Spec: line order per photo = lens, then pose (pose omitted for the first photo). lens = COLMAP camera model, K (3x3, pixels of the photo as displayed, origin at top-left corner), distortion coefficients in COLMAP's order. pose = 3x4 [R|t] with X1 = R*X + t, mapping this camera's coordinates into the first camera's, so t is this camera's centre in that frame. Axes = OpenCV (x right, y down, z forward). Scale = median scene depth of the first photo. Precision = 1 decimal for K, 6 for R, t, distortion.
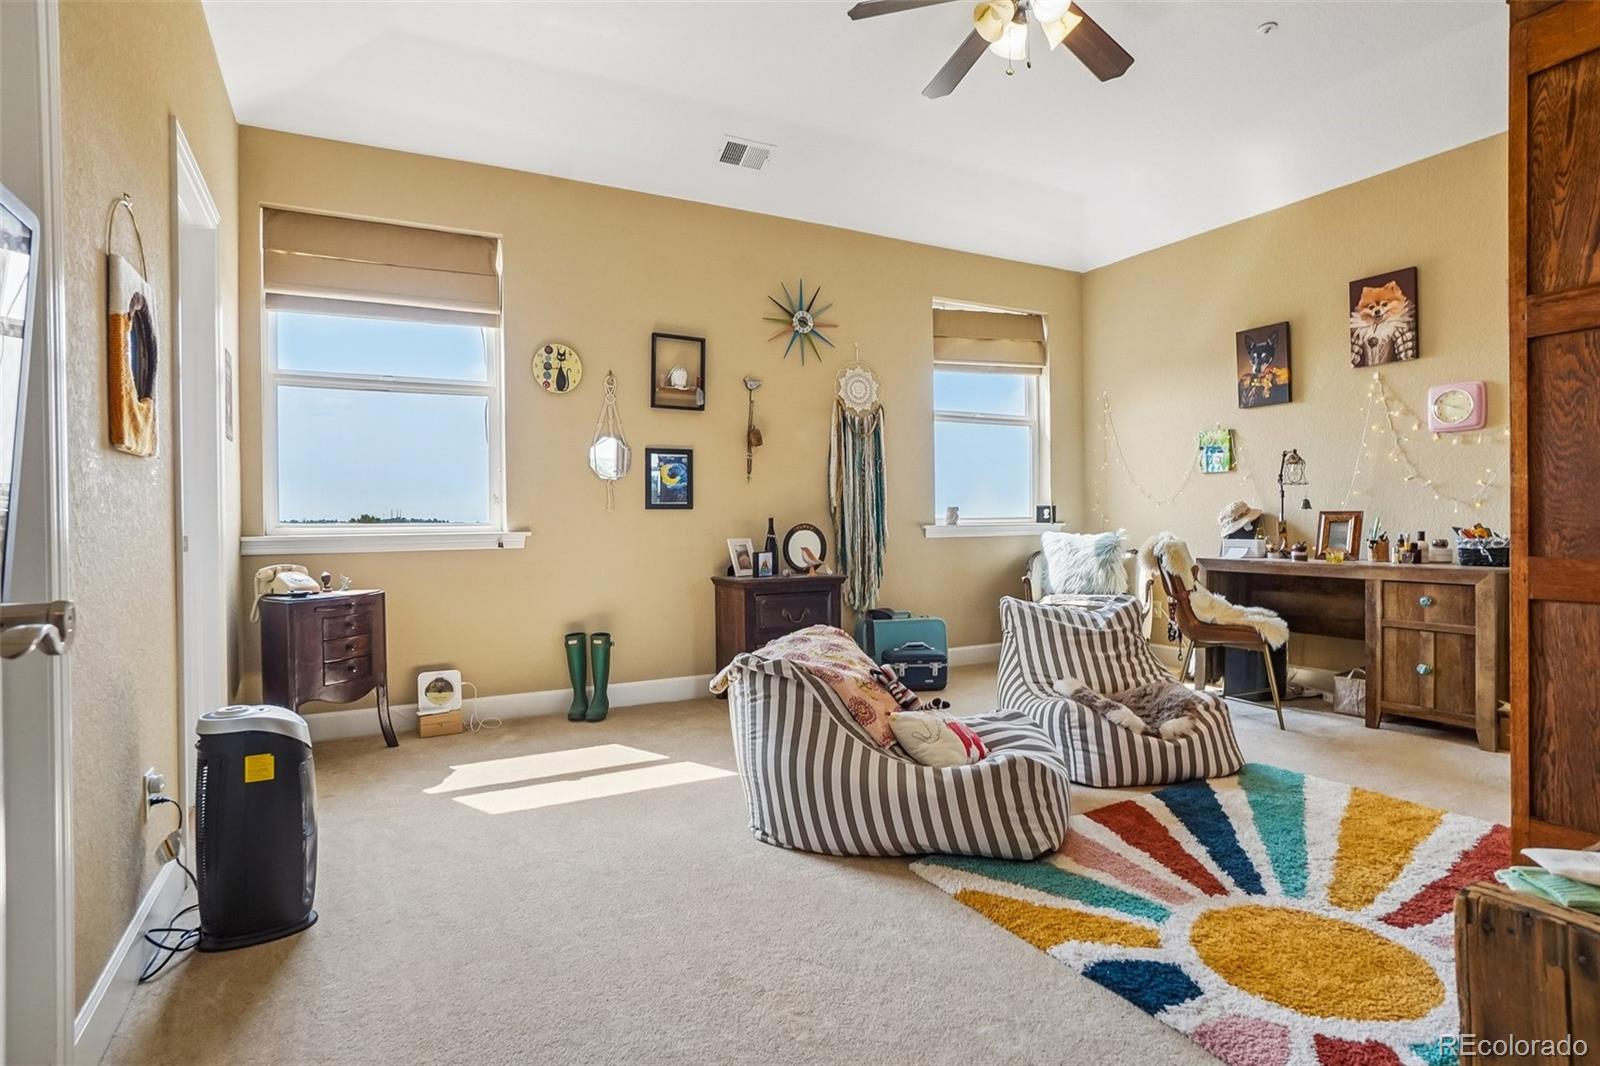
lens RADIAL K [[819.2, 0, 804.7], [0, 819.2, 525.8], [0, 0, 1]] dist [-0.028268, 0.002580]
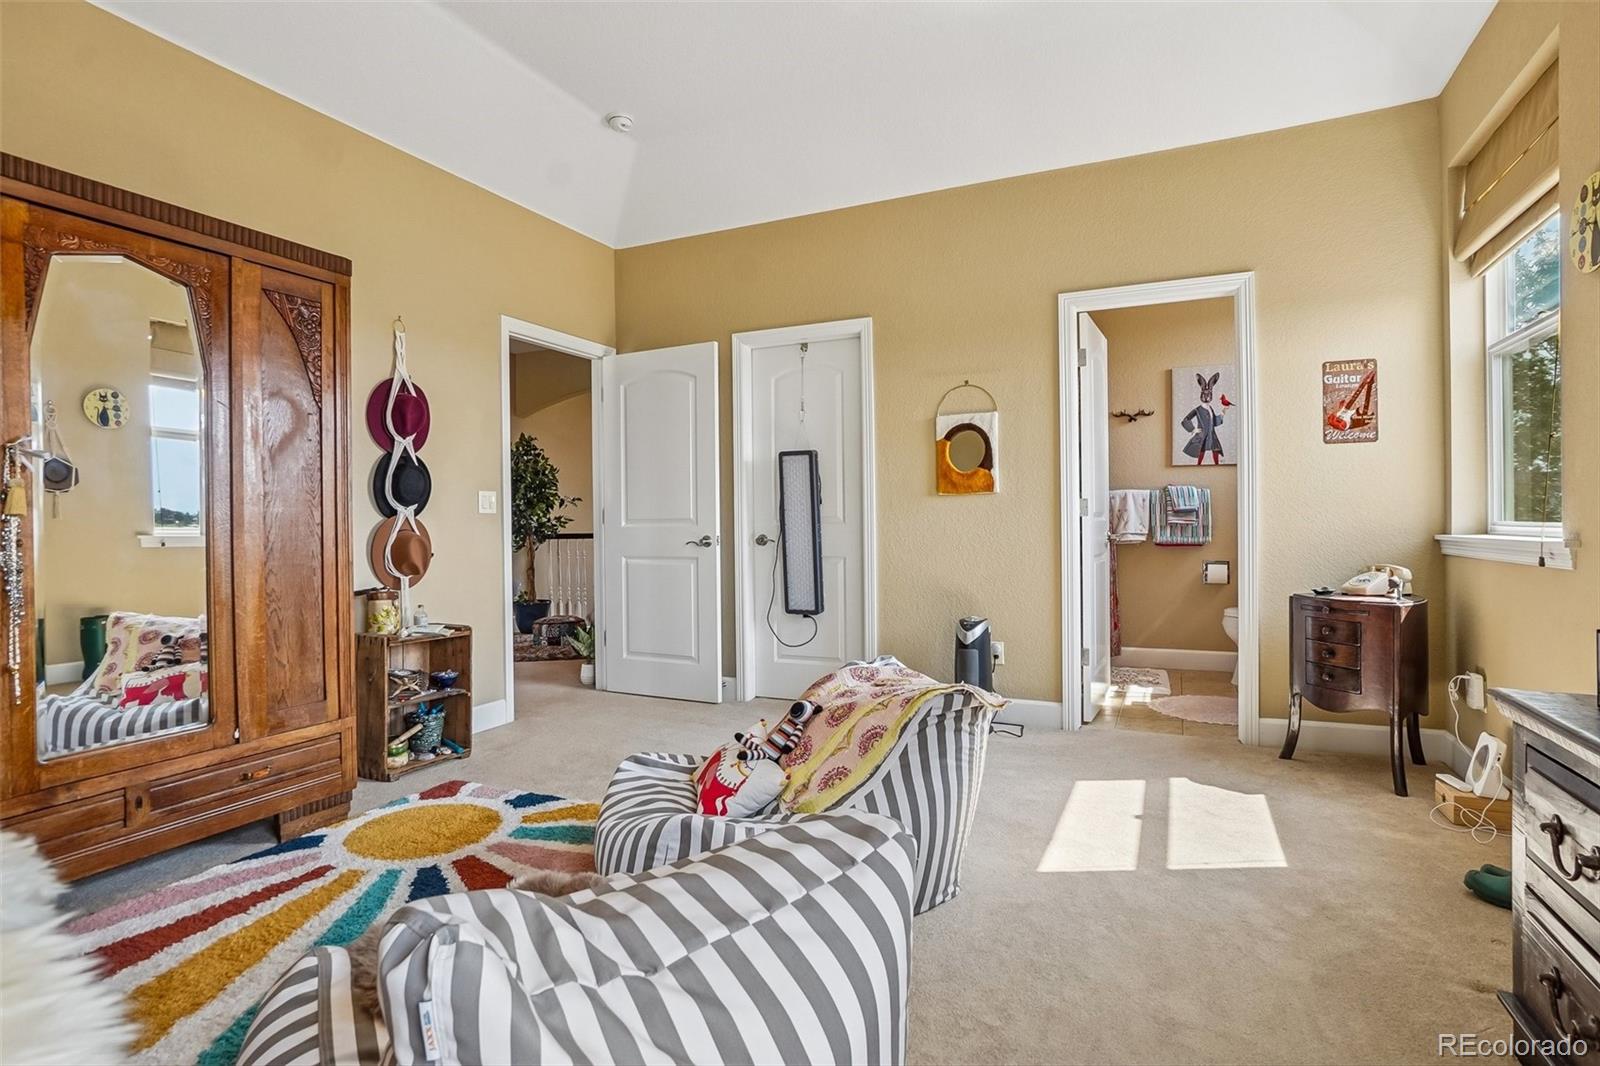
lens RADIAL K [[819.2, 0, 800.3], [0, 819.2, 524.7], [0, 0, 1]] dist [-0.028268, 0.002580]
pose [[-0.806340, 0.017865, -0.591183, 0.790822], [0.014016, 0.999840, 0.011097, -0.034597], [0.591287, 0.000662, -0.806461, 2.202206]]
